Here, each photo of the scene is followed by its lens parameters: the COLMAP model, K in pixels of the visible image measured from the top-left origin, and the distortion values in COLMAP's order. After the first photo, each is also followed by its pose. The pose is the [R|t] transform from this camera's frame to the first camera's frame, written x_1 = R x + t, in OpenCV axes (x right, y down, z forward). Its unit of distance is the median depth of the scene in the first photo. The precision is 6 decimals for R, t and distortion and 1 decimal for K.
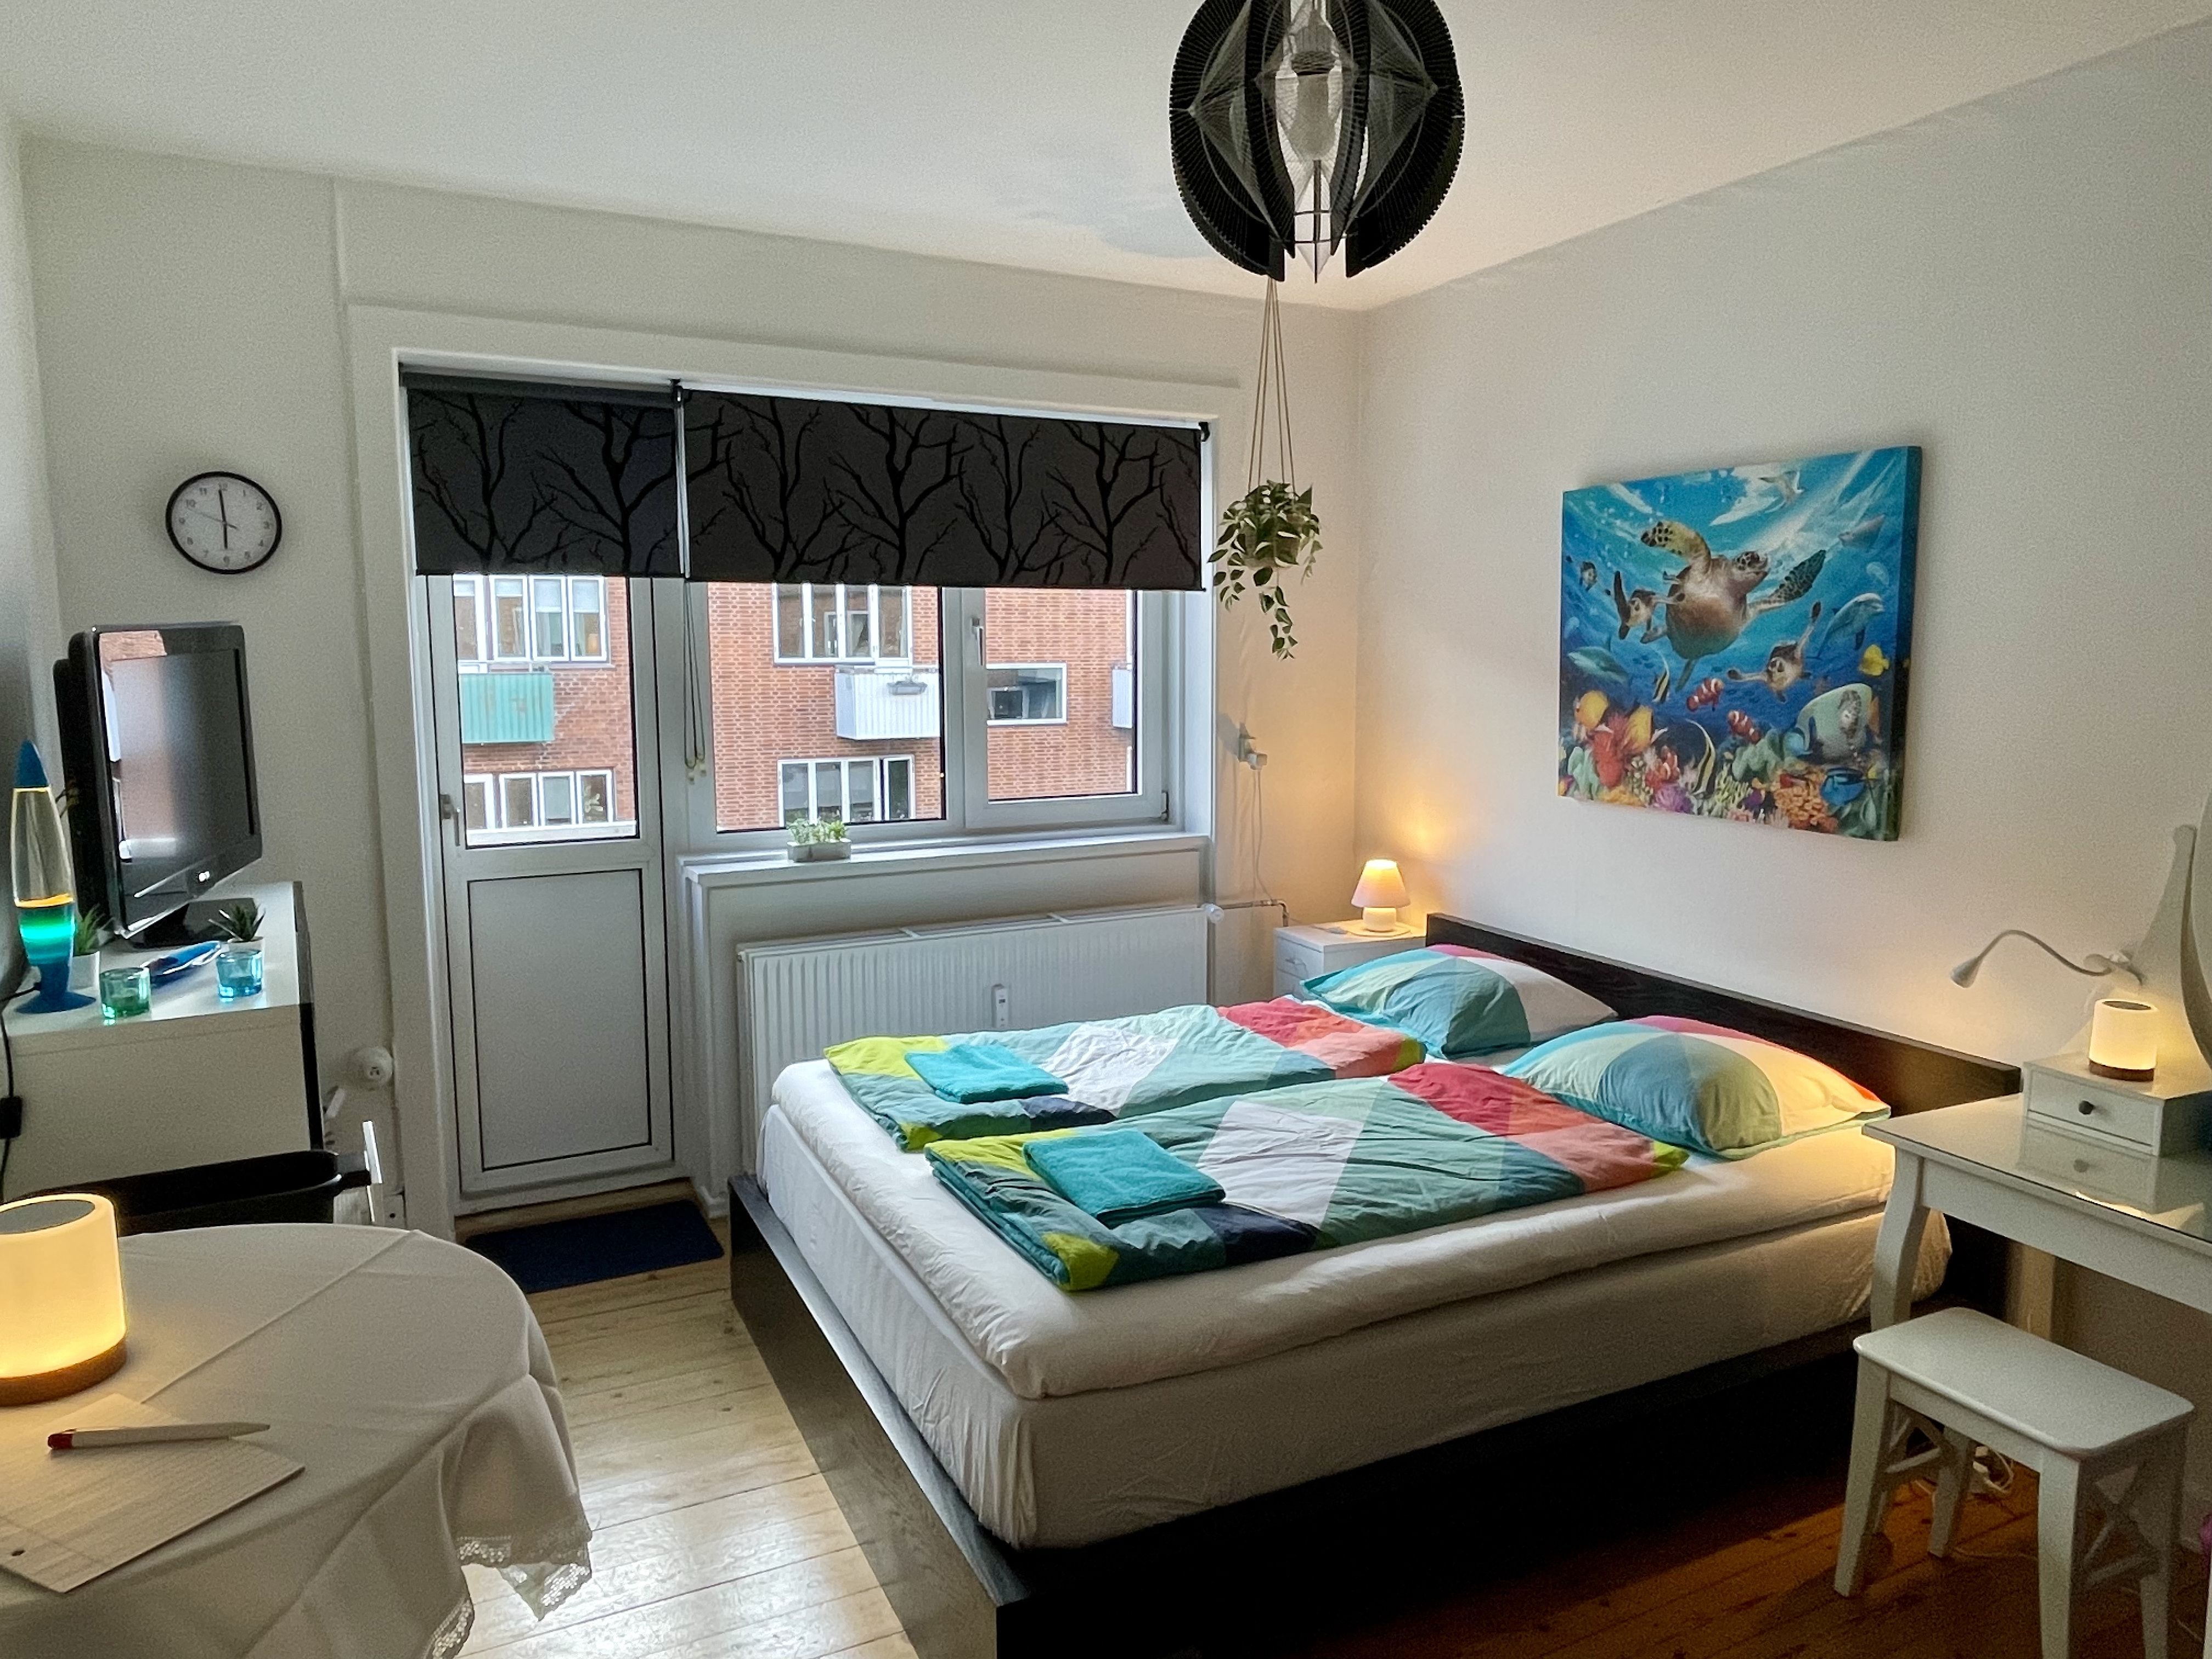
lens RADIAL K [[1475.9, 0, 1102.3], [0, 1475.9, 829.1], [0, 0, 1]] dist [0.010456, -0.021150]
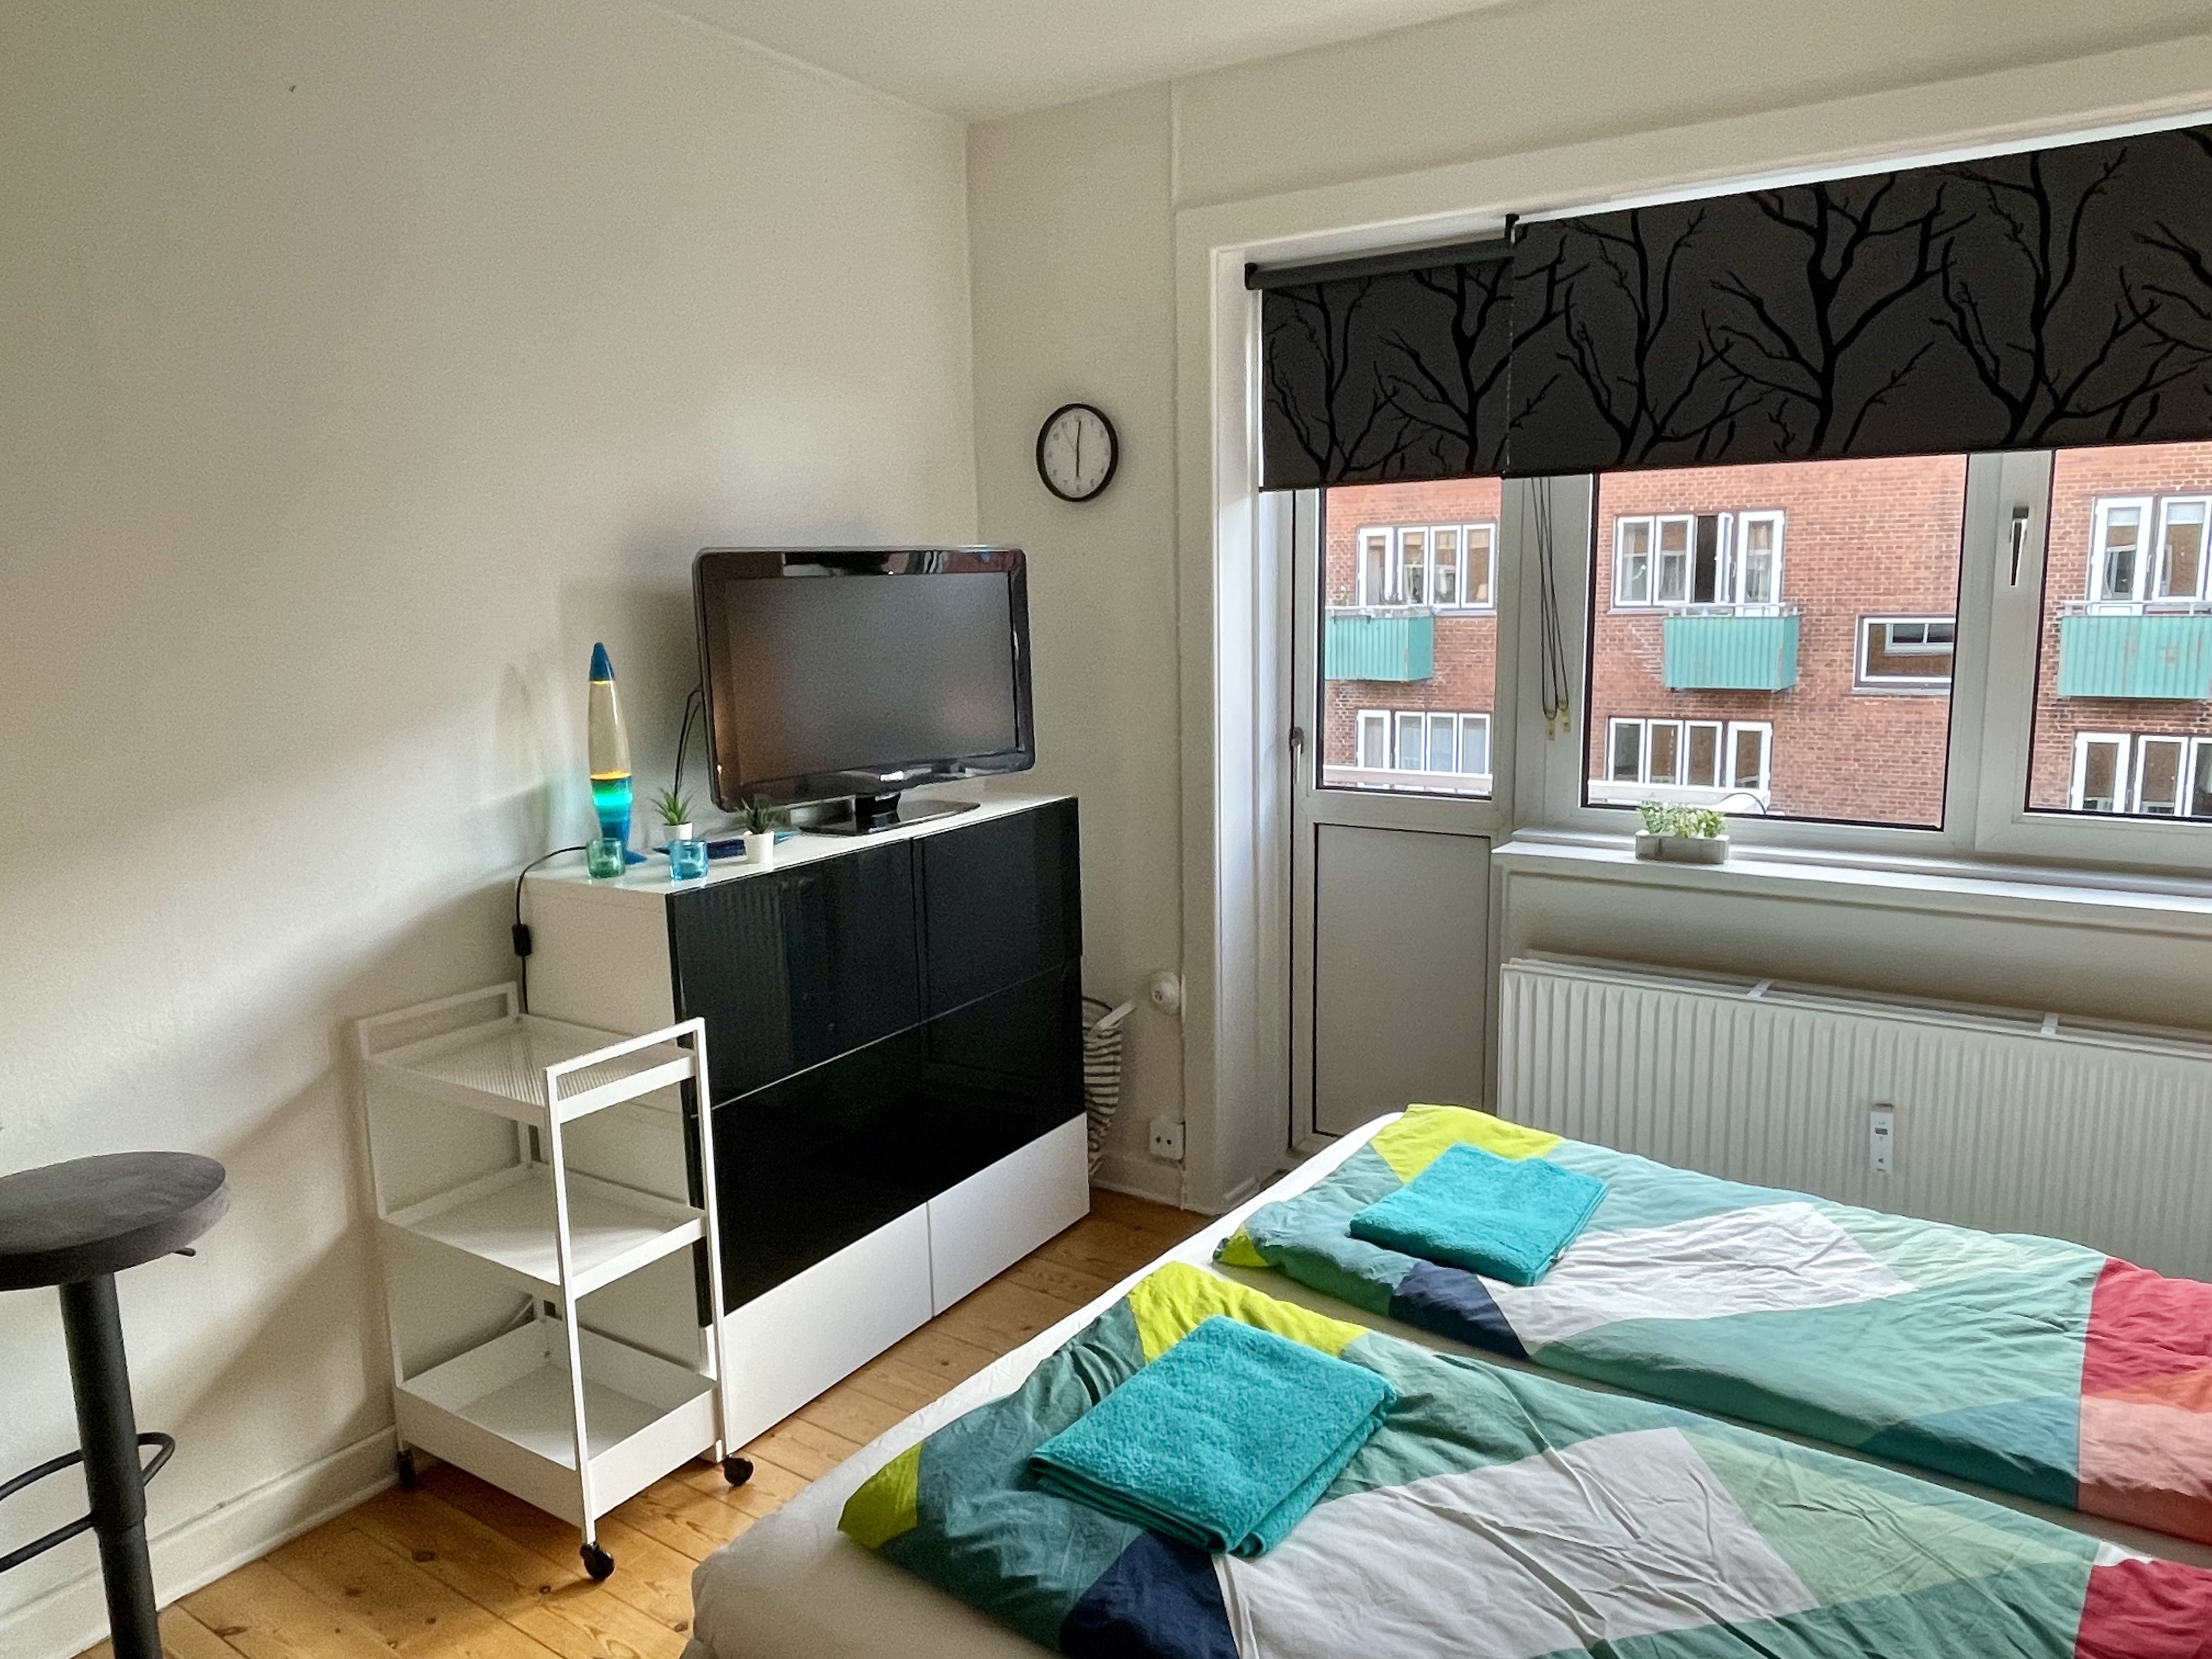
lens RADIAL K [[1475.9, 0, 1099.0], [0, 1475.9, 826.3], [0, 0, 1]] dist [0.010456, -0.021150]
pose [[0.479781, 0.130733, -0.867594, 0.336201], [-0.099402, 0.990569, 0.094294, -0.040110], [0.871739, 0.041000, 0.488252, 0.467621]]
